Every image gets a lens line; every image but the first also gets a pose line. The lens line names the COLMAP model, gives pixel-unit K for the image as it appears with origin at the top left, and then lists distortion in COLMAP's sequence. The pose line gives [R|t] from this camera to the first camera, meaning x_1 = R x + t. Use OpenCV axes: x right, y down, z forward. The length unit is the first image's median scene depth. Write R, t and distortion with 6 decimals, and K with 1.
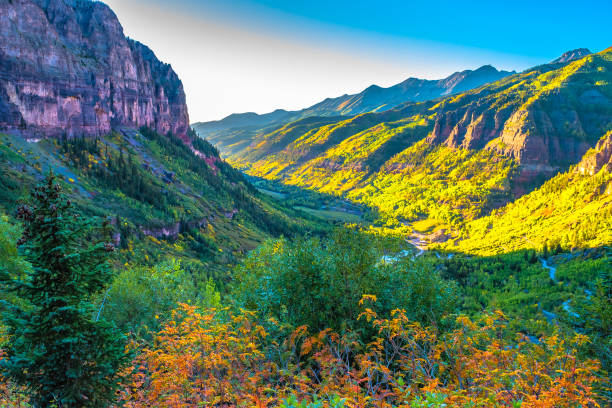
lens RADIAL K [[476.5, 0, 306.0], [0, 476.5, 204.0], [0, 0, 1]] dist [-0.096311, 0.018790]
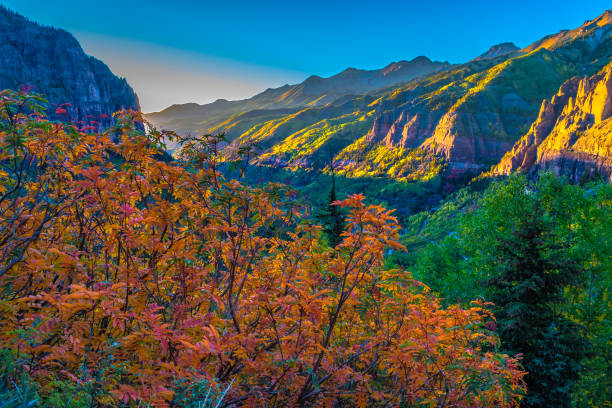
lens RADIAL K [[474.0, 0, 306.0], [0, 474.0, 204.0], [0, 0, 1]] dist [-0.104156, 0.031064]
pose [[0.992402, -0.038400, 0.116895, -0.016151], [0.035027, 0.998913, 0.030770, -0.028419], [-0.117950, -0.026442, 0.992667, -0.066292]]
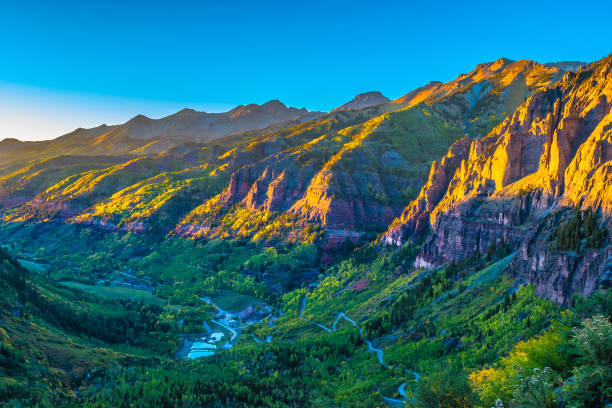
lens RADIAL K [[595.4, 0, 306.0], [0, 595.4, 204.0], [0, 0, 1]] dist [-0.081609, 0.022824]
pose [[0.911663, 0.000812, 0.410938, -0.065834], [0.036656, 0.995851, -0.083290, -0.032910], [-0.409300, 0.090996, 0.907851, -0.072515]]
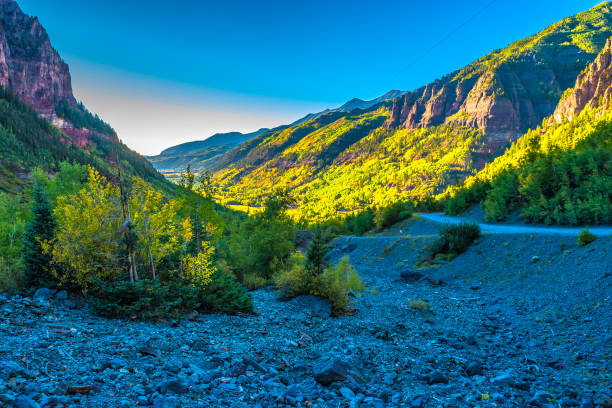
lens RADIAL K [[476.5, 0, 306.0], [0, 476.5, 204.0], [0, 0, 1]] dist [-0.096311, 0.018790]
pose [[0.999634, -0.023877, 0.012748, 0.123038], [0.024472, 0.998510, -0.048783, 0.057246], [-0.011564, 0.049077, 0.998728, 0.184586]]
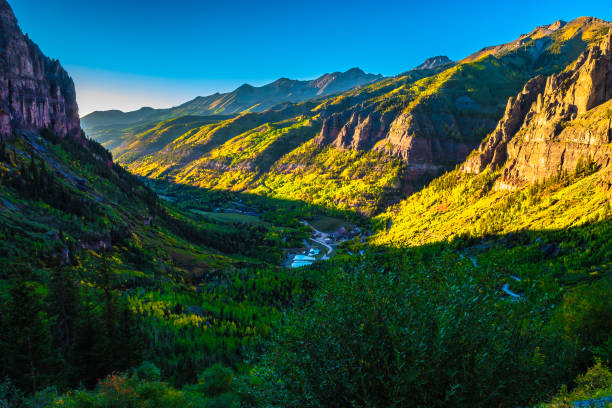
lens RADIAL K [[480.8, 0, 306.0], [0, 480.8, 204.0], [0, 0, 1]] dist [-0.100039, 0.026781]
pose [[0.962996, -0.031847, 0.267628, -0.059680], [0.031423, 0.999489, 0.005869, -0.005129], [-0.267678, 0.002757, 0.963505, -0.004437]]
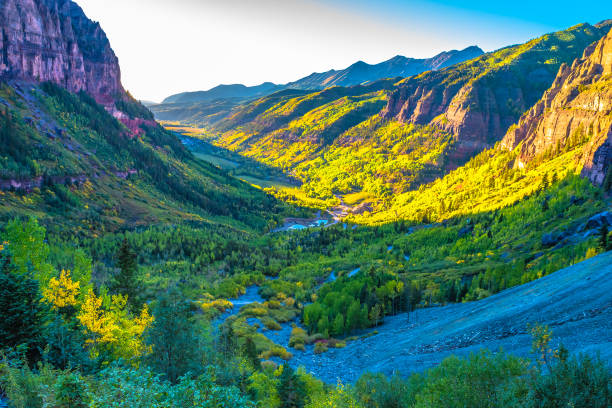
lens RADIAL K [[476.5, 0, 306.0], [0, 476.5, 204.0], [0, 0, 1]] dist [-0.096311, 0.018790]
pose [[0.998939, 0.041148, 0.020687, 0.109848], [-0.042136, 0.997869, 0.049823, 0.010731], [-0.018593, -0.050642, 0.998544, 0.012185]]
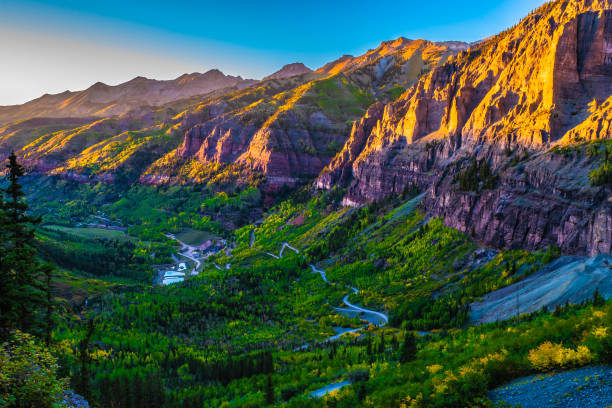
lens RADIAL K [[482.1, 0, 306.0], [0, 482.1, 204.0], [0, 0, 1]] dist [-0.100580, 0.029144]
pose [[0.847716, -0.062348, 0.526774, -0.086758], [0.058616, 0.997997, 0.023792, -0.035094], [-0.527202, 0.010708, 0.849672, -0.065346]]
